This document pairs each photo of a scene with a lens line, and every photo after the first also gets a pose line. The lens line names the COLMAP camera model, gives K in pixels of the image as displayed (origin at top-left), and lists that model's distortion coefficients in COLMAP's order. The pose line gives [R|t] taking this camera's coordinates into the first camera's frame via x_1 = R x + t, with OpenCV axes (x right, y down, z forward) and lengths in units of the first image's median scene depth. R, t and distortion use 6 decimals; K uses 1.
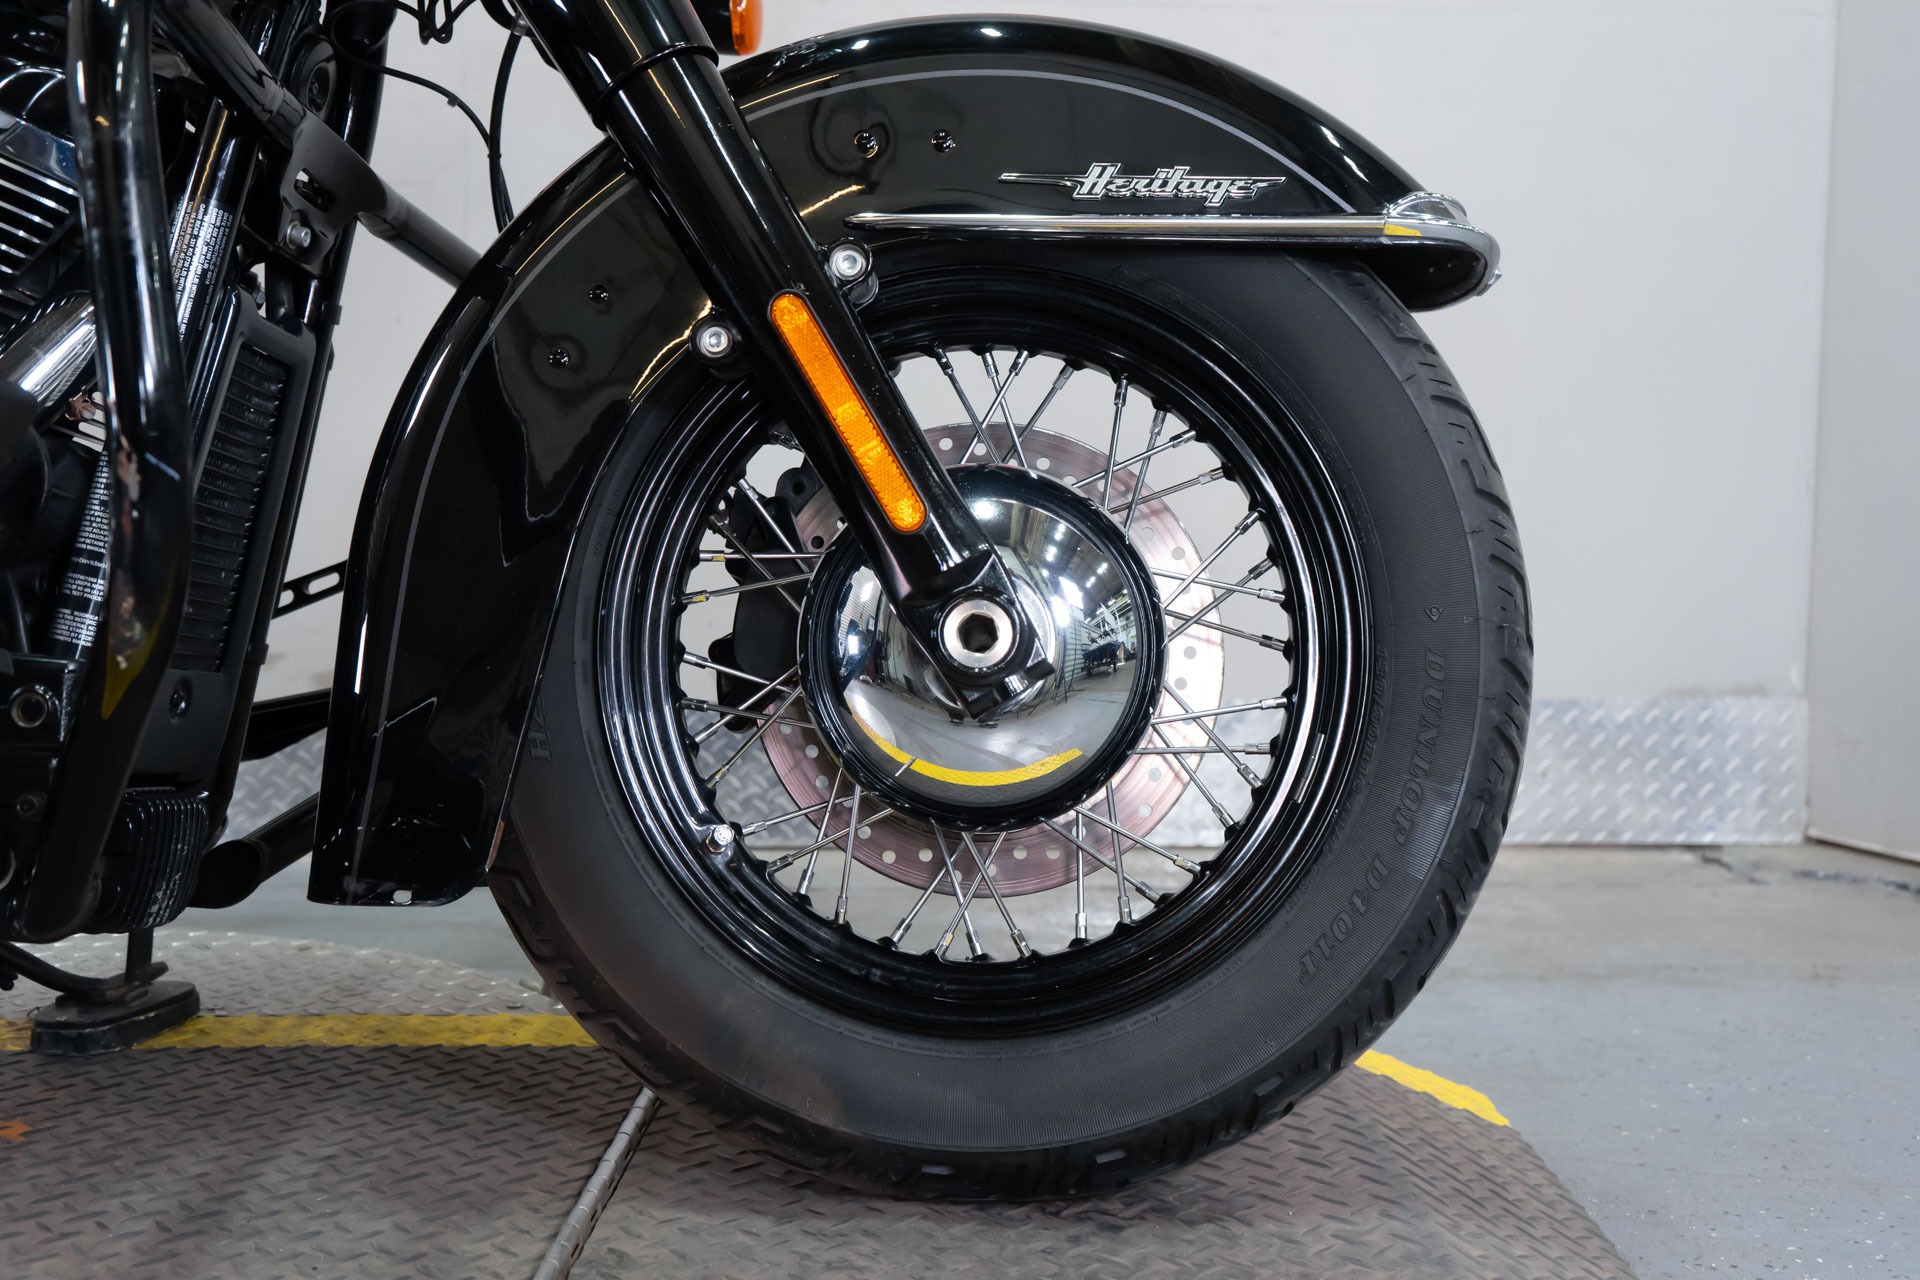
lens RADIAL K [[1929.1, 0, 960.0], [0, 1929.1, 640.0], [0, 0, 1]] dist [0.016298, -0.011782]
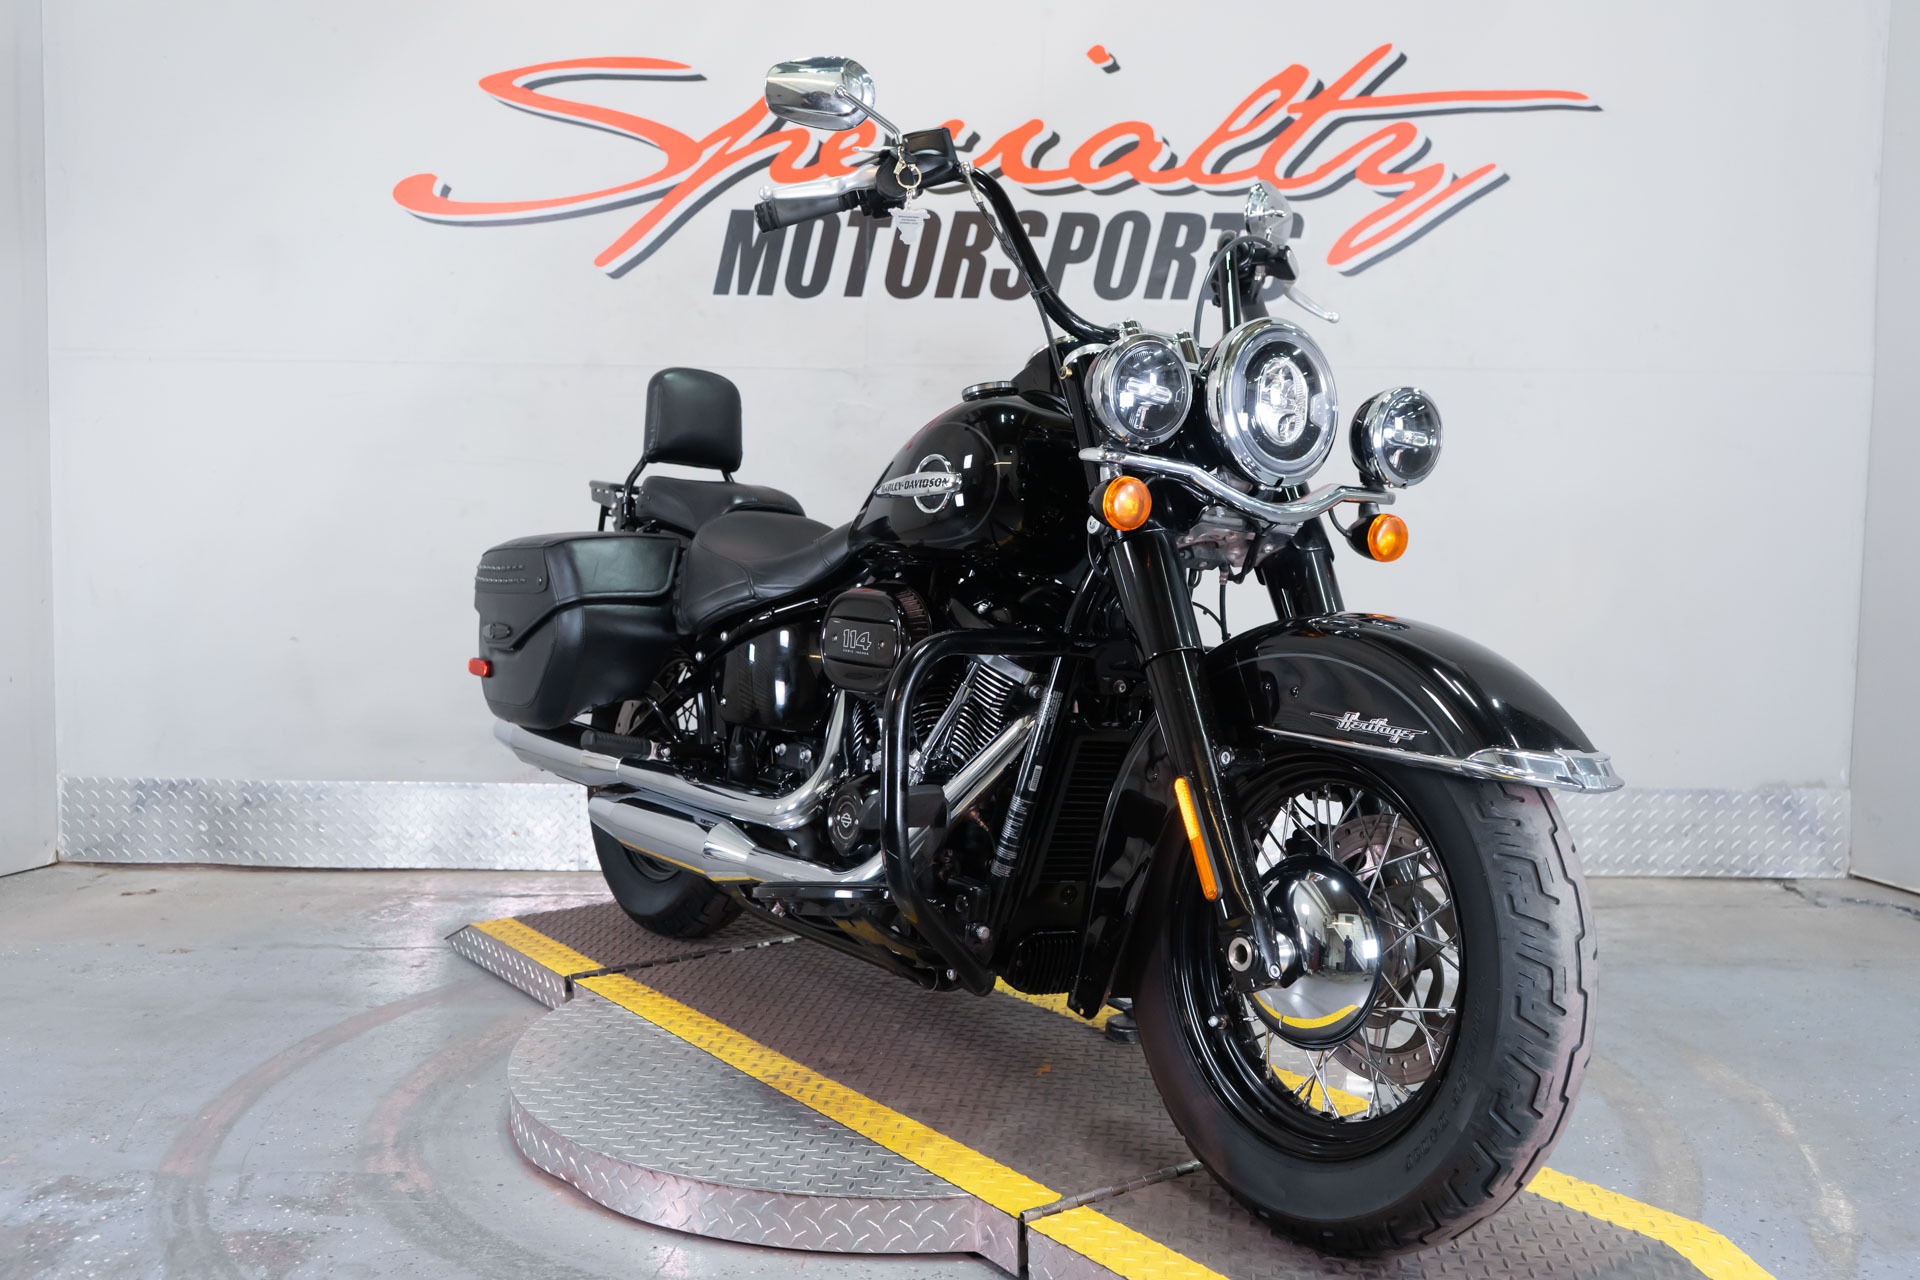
lens RADIAL K [[1807.3, 0, 960.0], [0, 1807.3, 640.0], [0, 0, 1]] dist [0.004427, 0.004573]
pose [[0.999177, 0.005636, -0.040158, -0.254009], [-0.004900, 0.999819, 0.018387, -0.121369], [0.040254, -0.018175, 0.999024, -0.557437]]
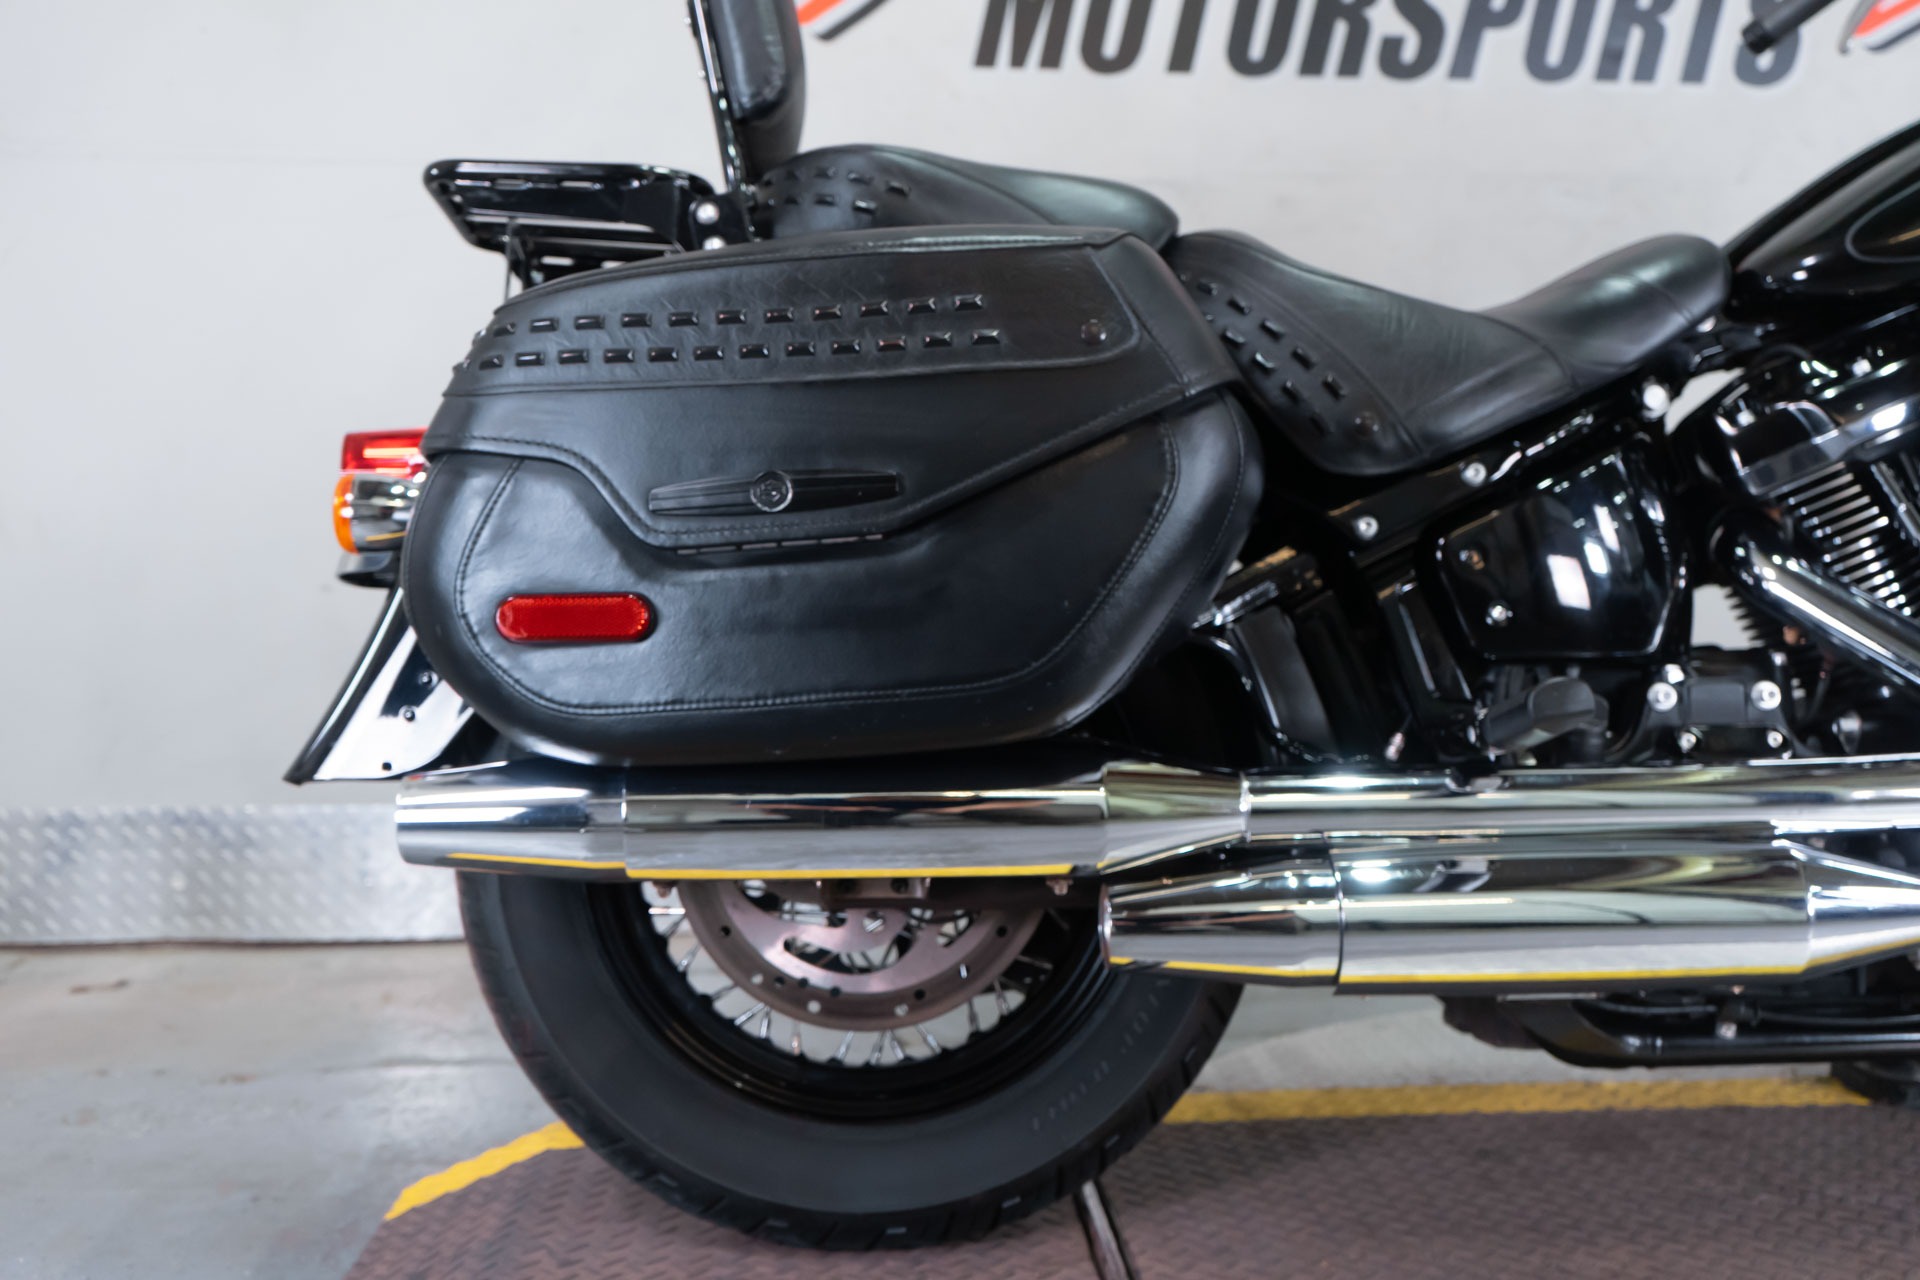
lens RADIAL K [[1929.1, 0, 960.0], [0, 1929.1, 640.0], [0, 0, 1]] dist [0.016298, -0.011782]
pose [[0.997096, -0.010061, 0.075484, -0.624843], [0.011039, 0.999860, -0.012548, -0.042603], [-0.075347, 0.013345, 0.997068, -0.122452]]
